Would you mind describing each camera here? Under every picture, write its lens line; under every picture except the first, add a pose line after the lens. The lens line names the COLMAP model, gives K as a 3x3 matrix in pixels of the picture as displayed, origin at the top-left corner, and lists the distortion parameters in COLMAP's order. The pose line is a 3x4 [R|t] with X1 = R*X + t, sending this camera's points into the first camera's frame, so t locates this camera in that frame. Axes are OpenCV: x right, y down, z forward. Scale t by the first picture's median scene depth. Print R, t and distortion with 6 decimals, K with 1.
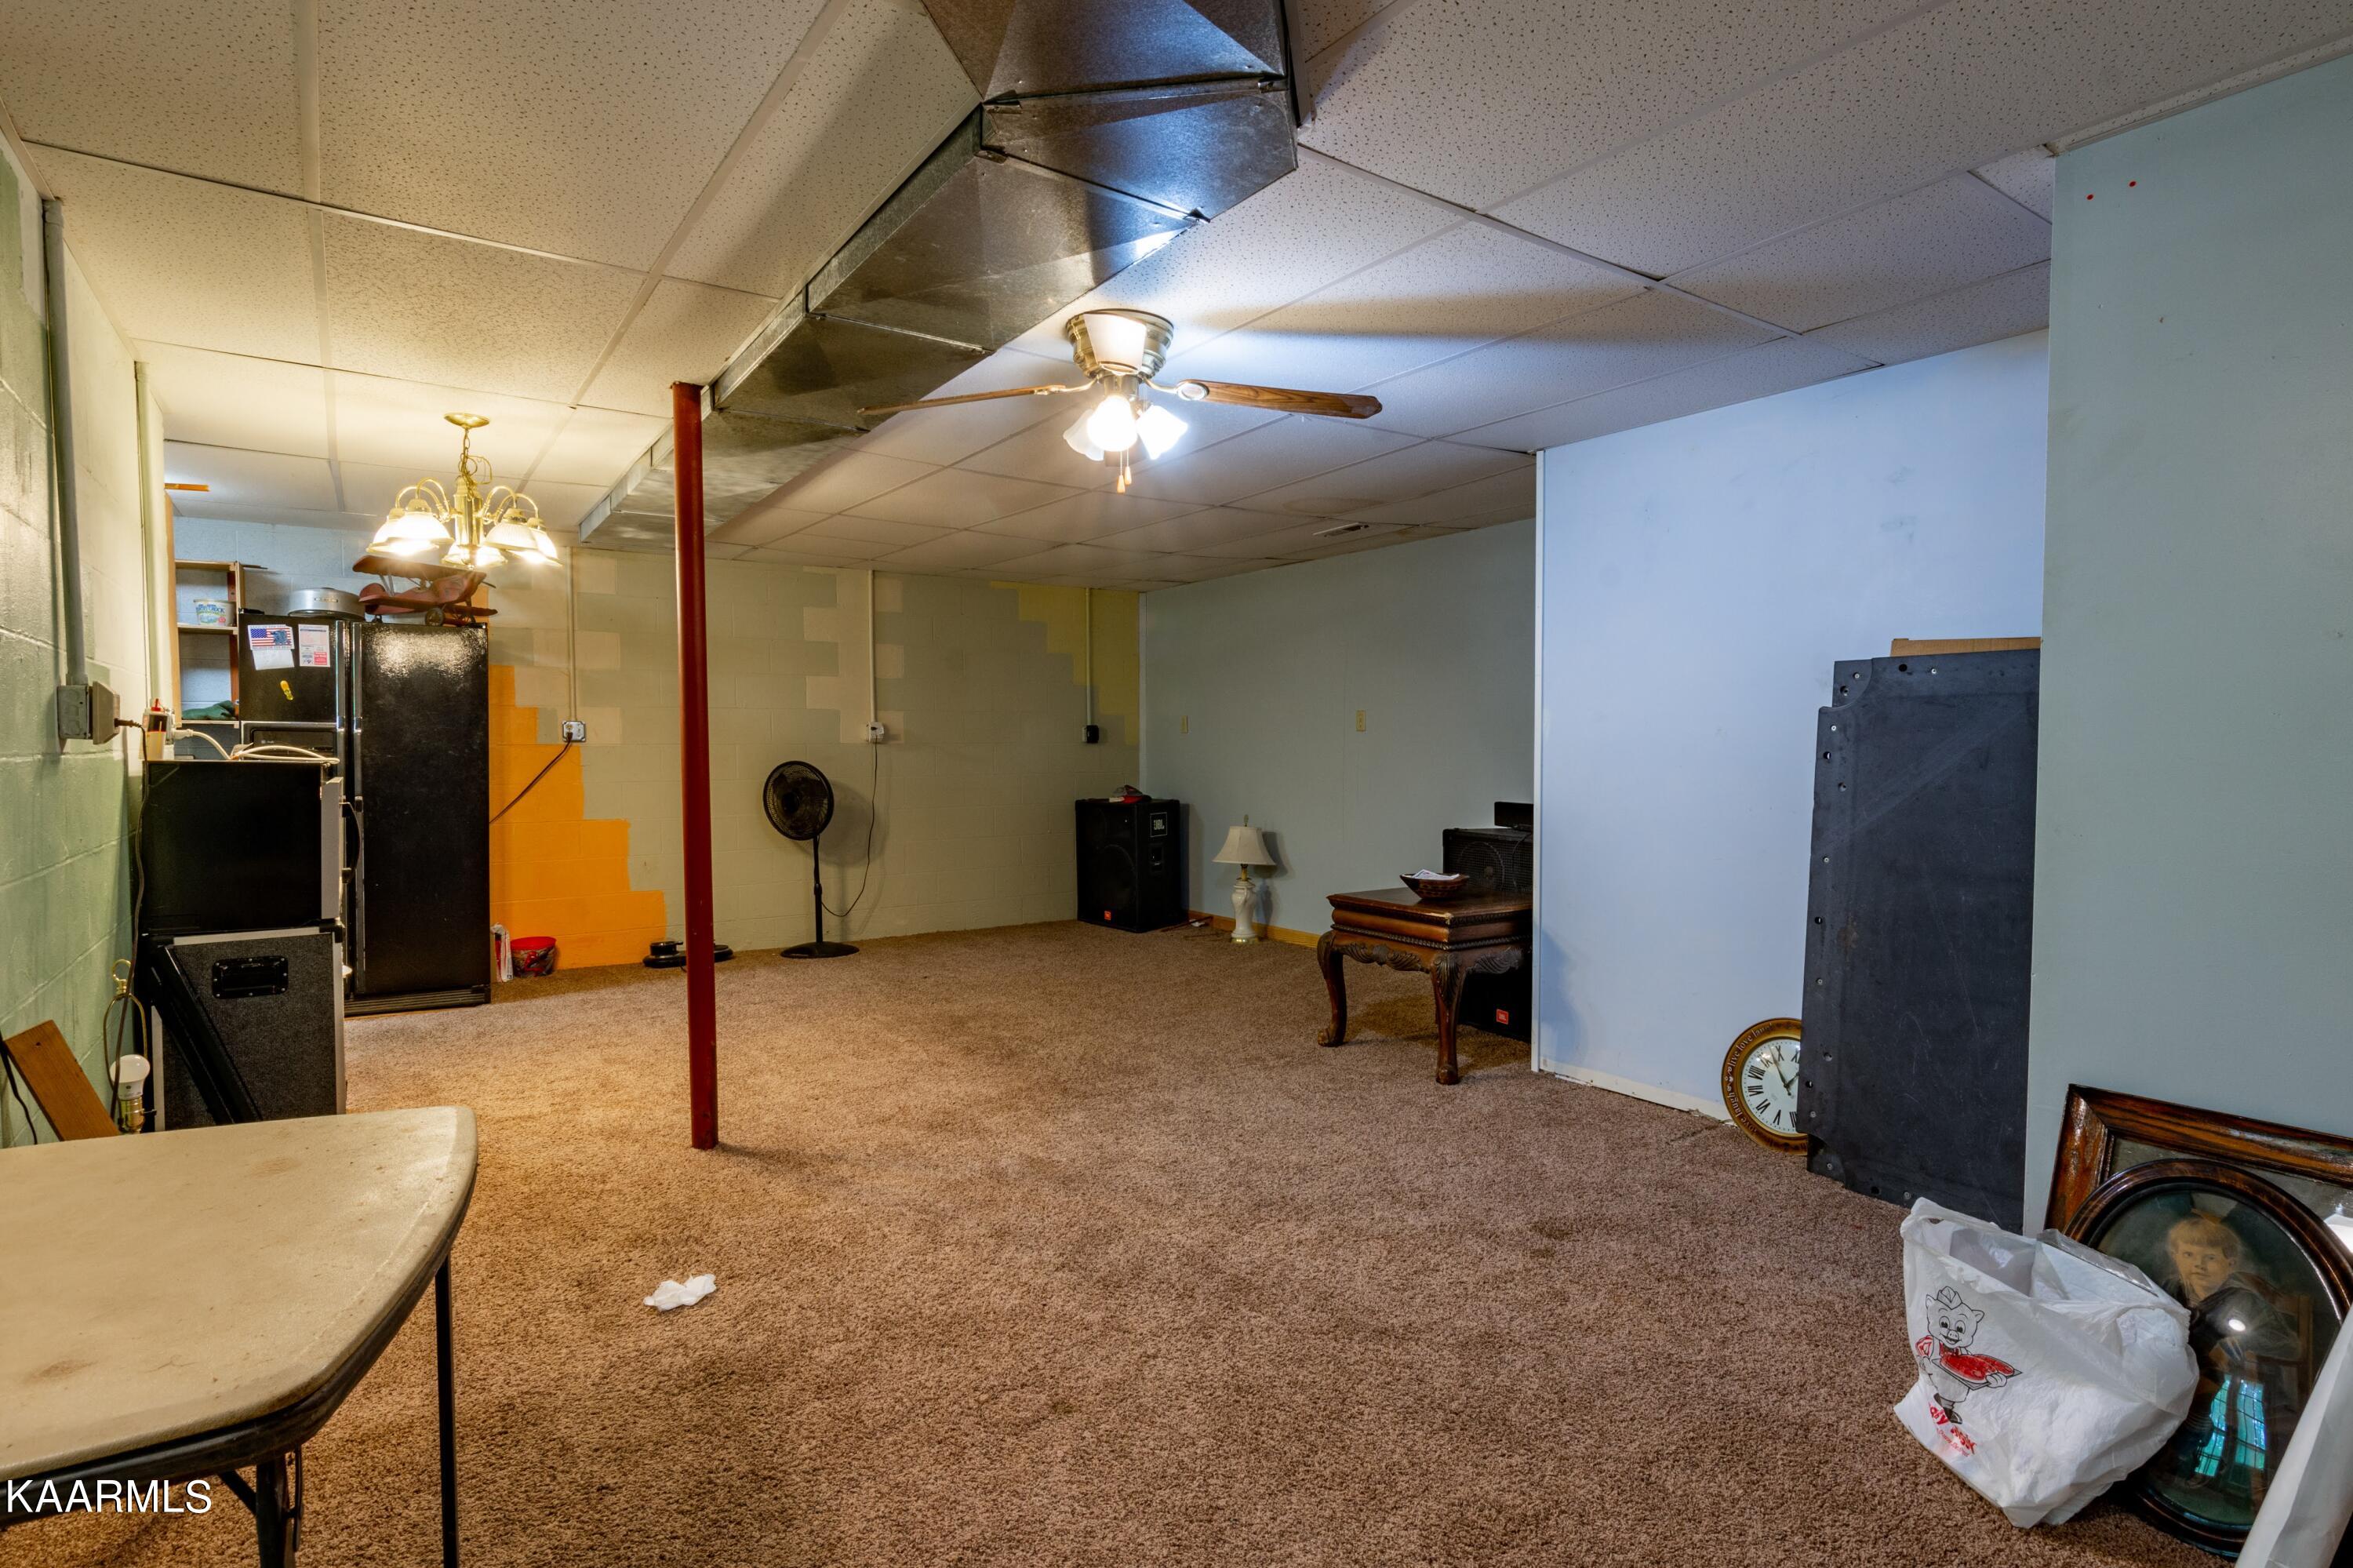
lens RADIAL K [[1144.9, 0, 1176.5], [0, 1144.9, 784.0], [0, 0, 1]] dist [-0.000821, -0.000341]
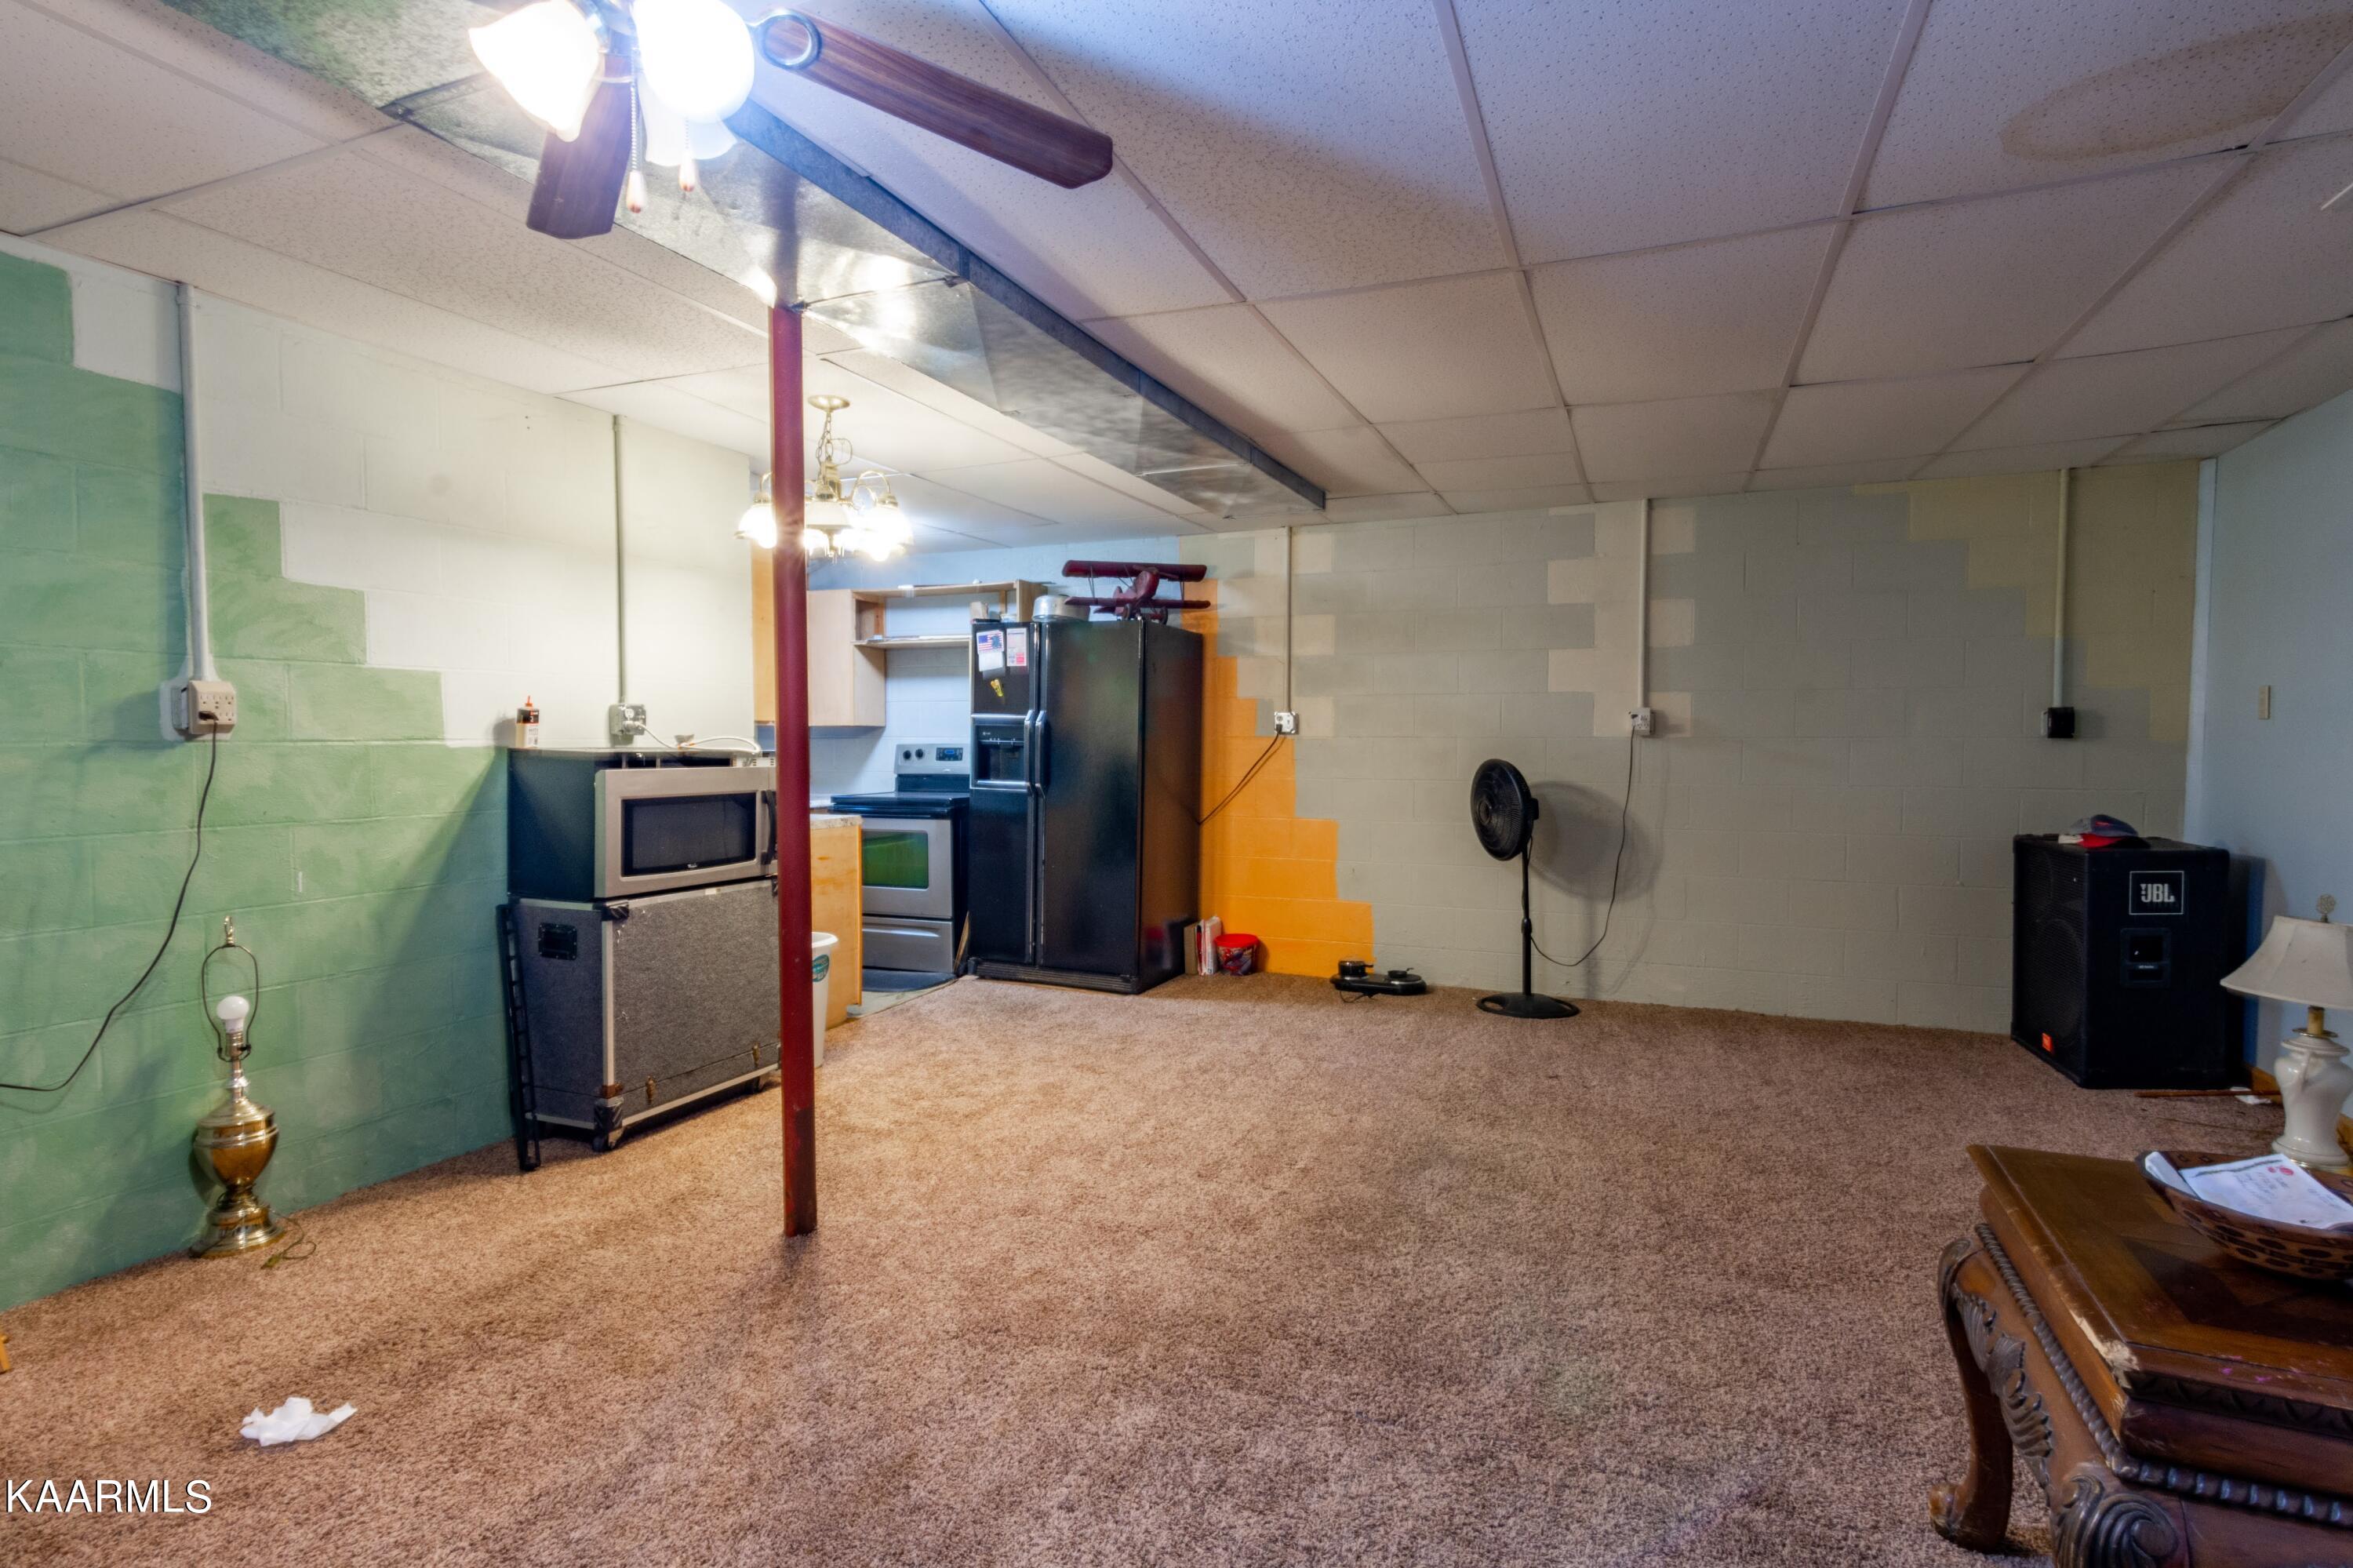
lens RADIAL K [[1144.9, 0, 1176.5], [0, 1144.9, 784.0], [0, 0, 1]] dist [-0.000821, -0.000341]
pose [[0.553422, 0.037250, -0.832067, 0.218407], [-0.033505, 0.999186, 0.022447, -0.014762], [0.832227, 0.015455, 0.554220, 0.421725]]
